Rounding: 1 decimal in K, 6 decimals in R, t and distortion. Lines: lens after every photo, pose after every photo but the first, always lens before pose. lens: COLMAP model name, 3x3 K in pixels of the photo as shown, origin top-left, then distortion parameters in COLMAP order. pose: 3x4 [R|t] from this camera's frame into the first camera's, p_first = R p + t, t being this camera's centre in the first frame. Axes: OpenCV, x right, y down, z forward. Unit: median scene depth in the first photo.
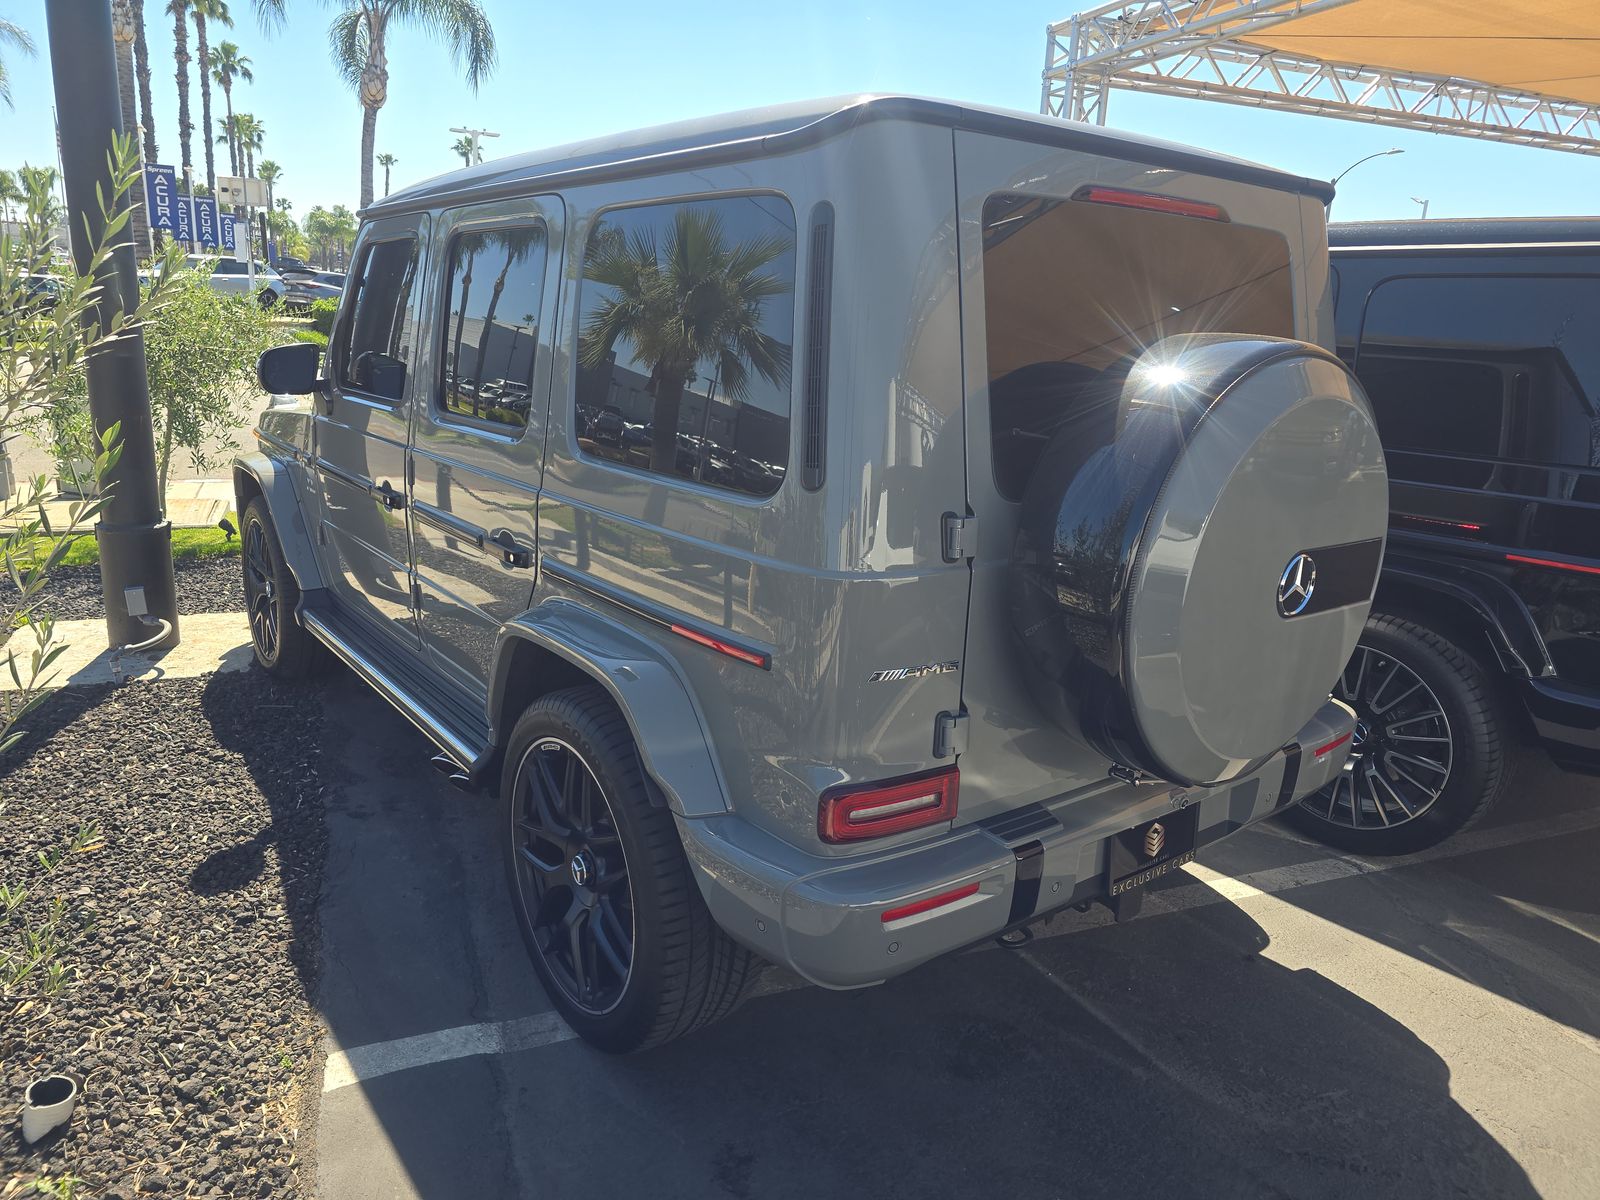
lens RADIAL K [[1083.8, 0, 800.0], [0, 1083.8, 600.0], [0, 0, 1]] dist [0.039038, -0.032189]
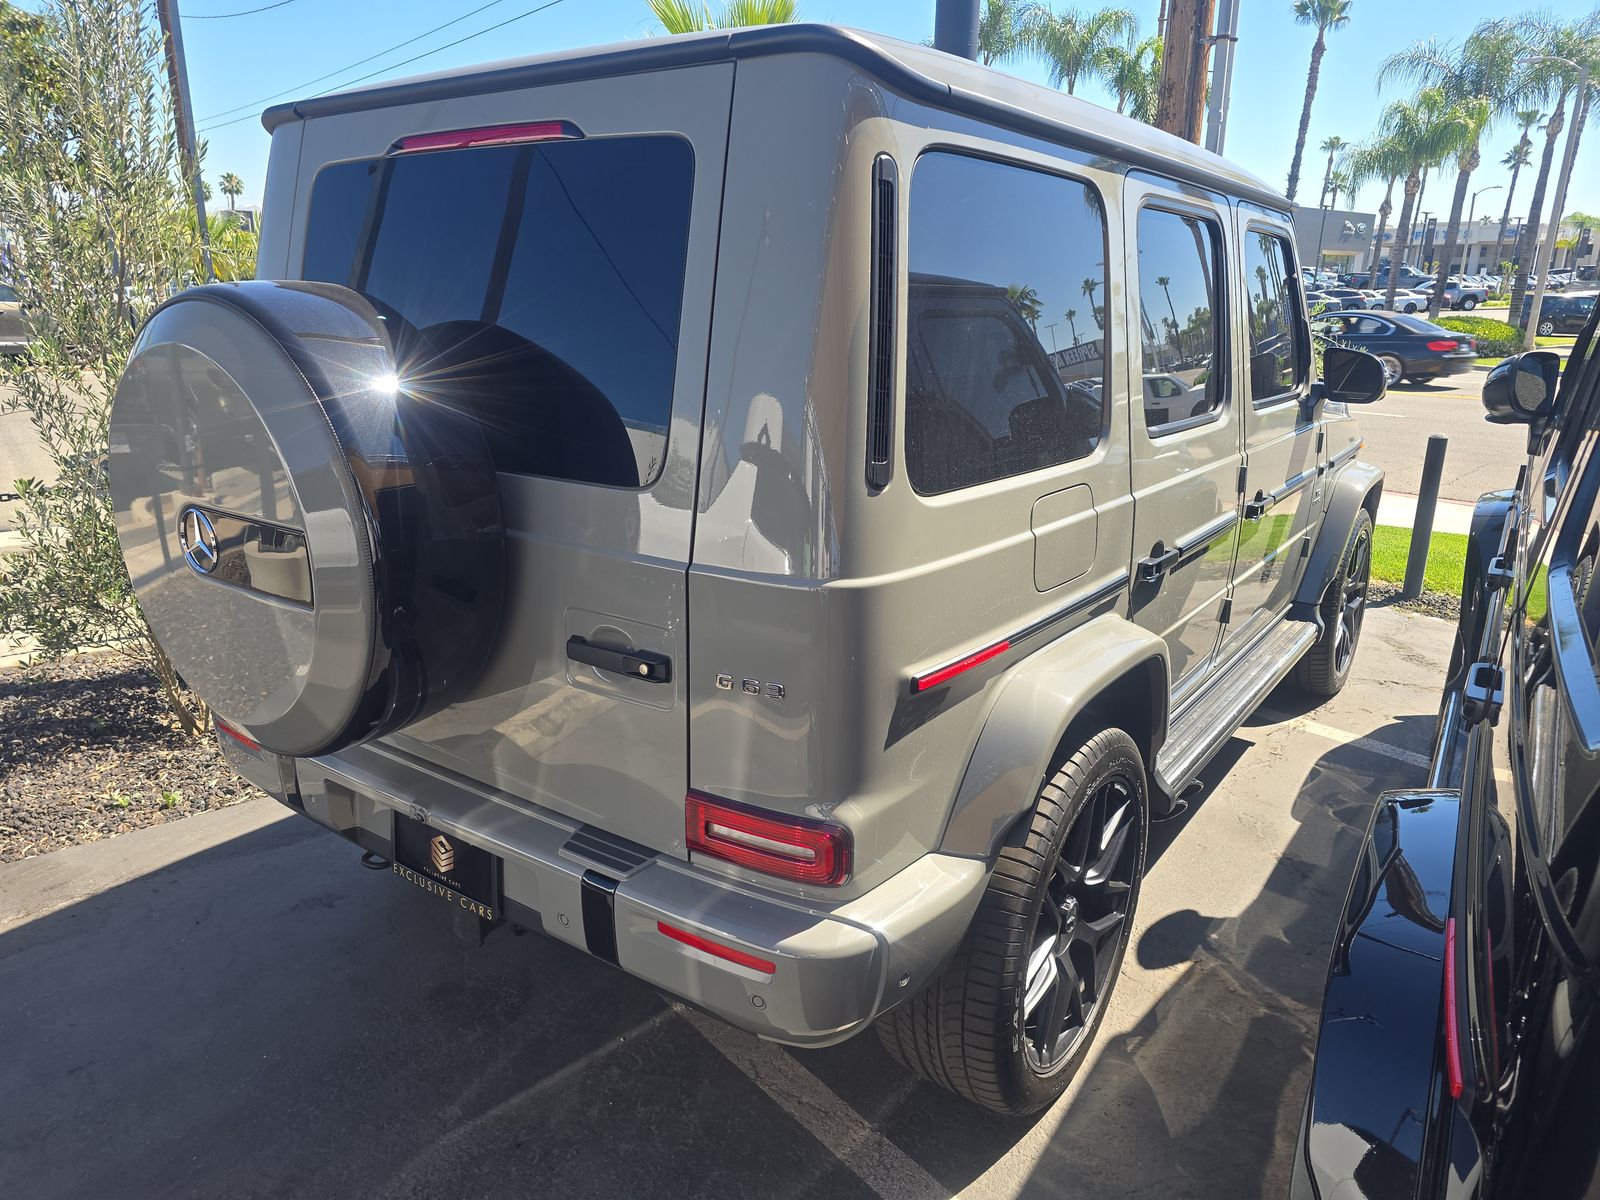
lens RADIAL K [[1083.8, 0, 800.0], [0, 1083.8, 600.0], [0, 0, 1]] dist [0.039038, -0.032189]
pose [[0.283387, 0.221014, -0.933191, 1.137480], [-0.236683, 0.959099, 0.155275, -0.179013], [0.929340, 0.176868, 0.324106, 0.899471]]
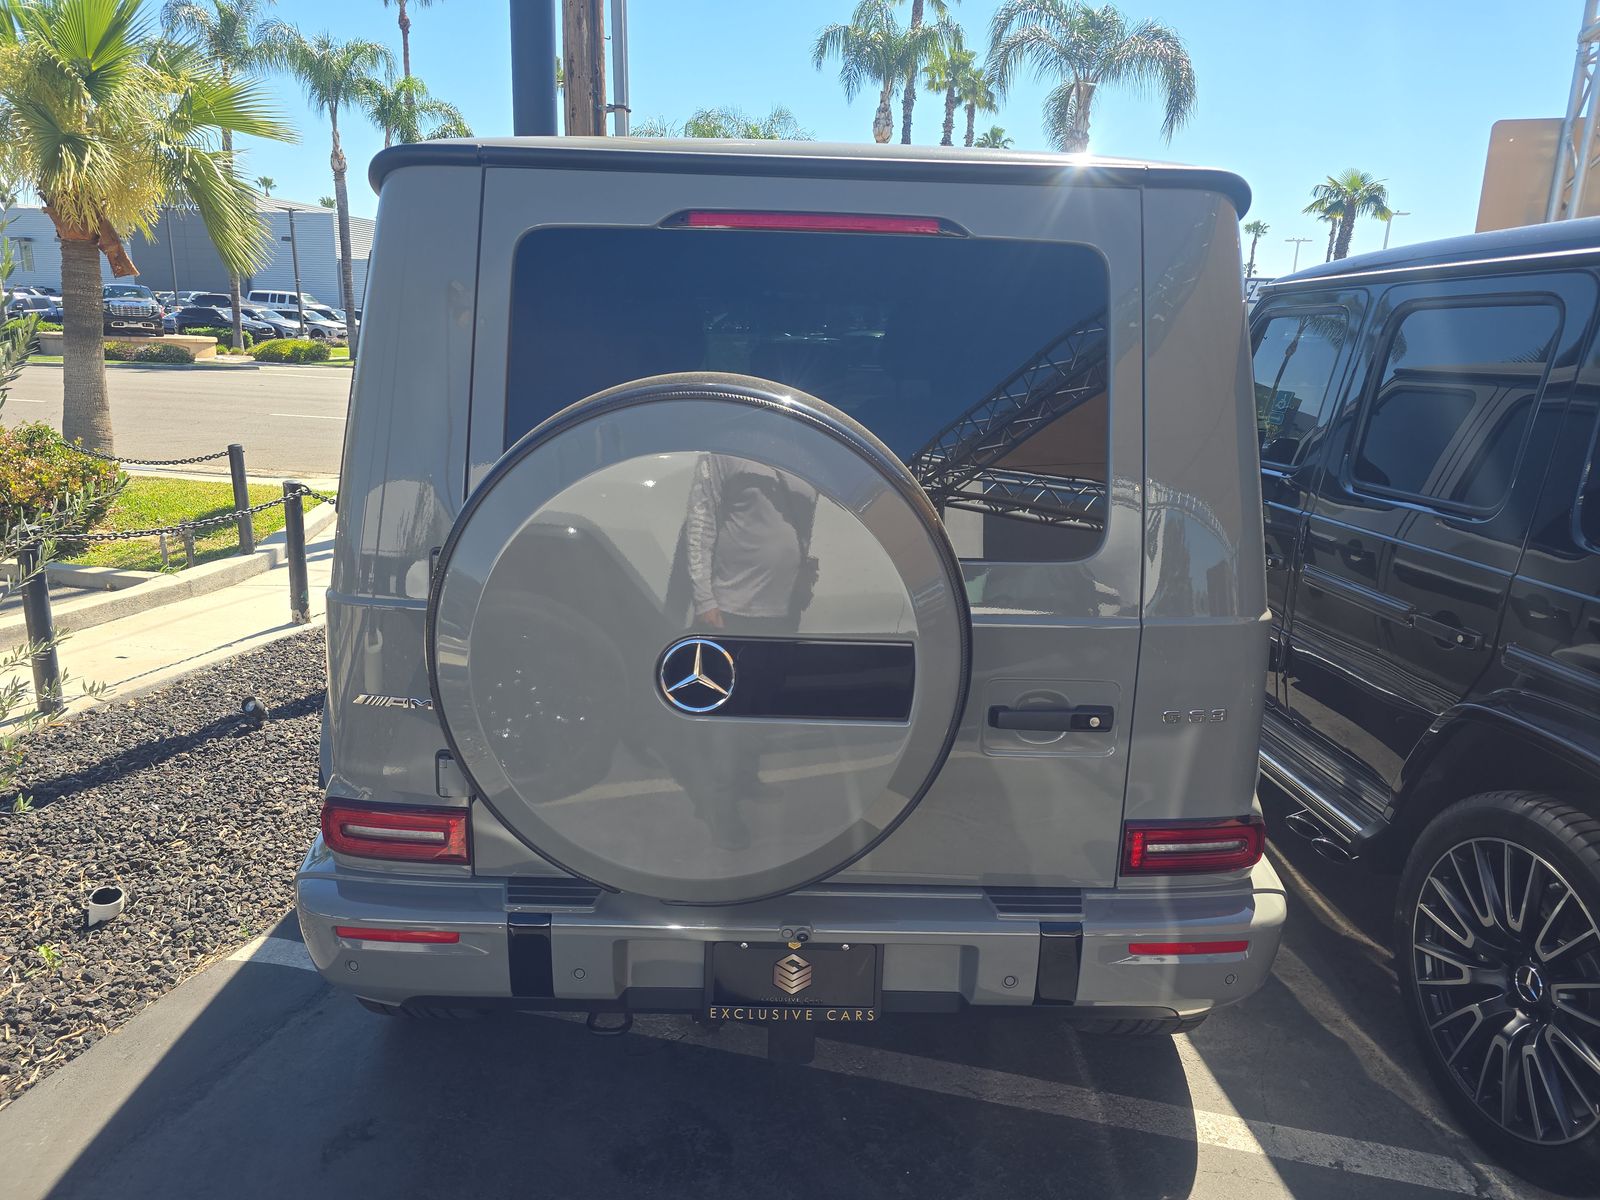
lens RADIAL K [[1083.8, 0, 800.0], [0, 1083.8, 600.0], [0, 0, 1]] dist [0.039038, -0.032189]
pose [[0.801802, 0.118581, -0.585707, 0.742902], [-0.143514, 0.989641, 0.003898, -0.063340], [0.580102, 0.080932, 0.810514, 0.292975]]
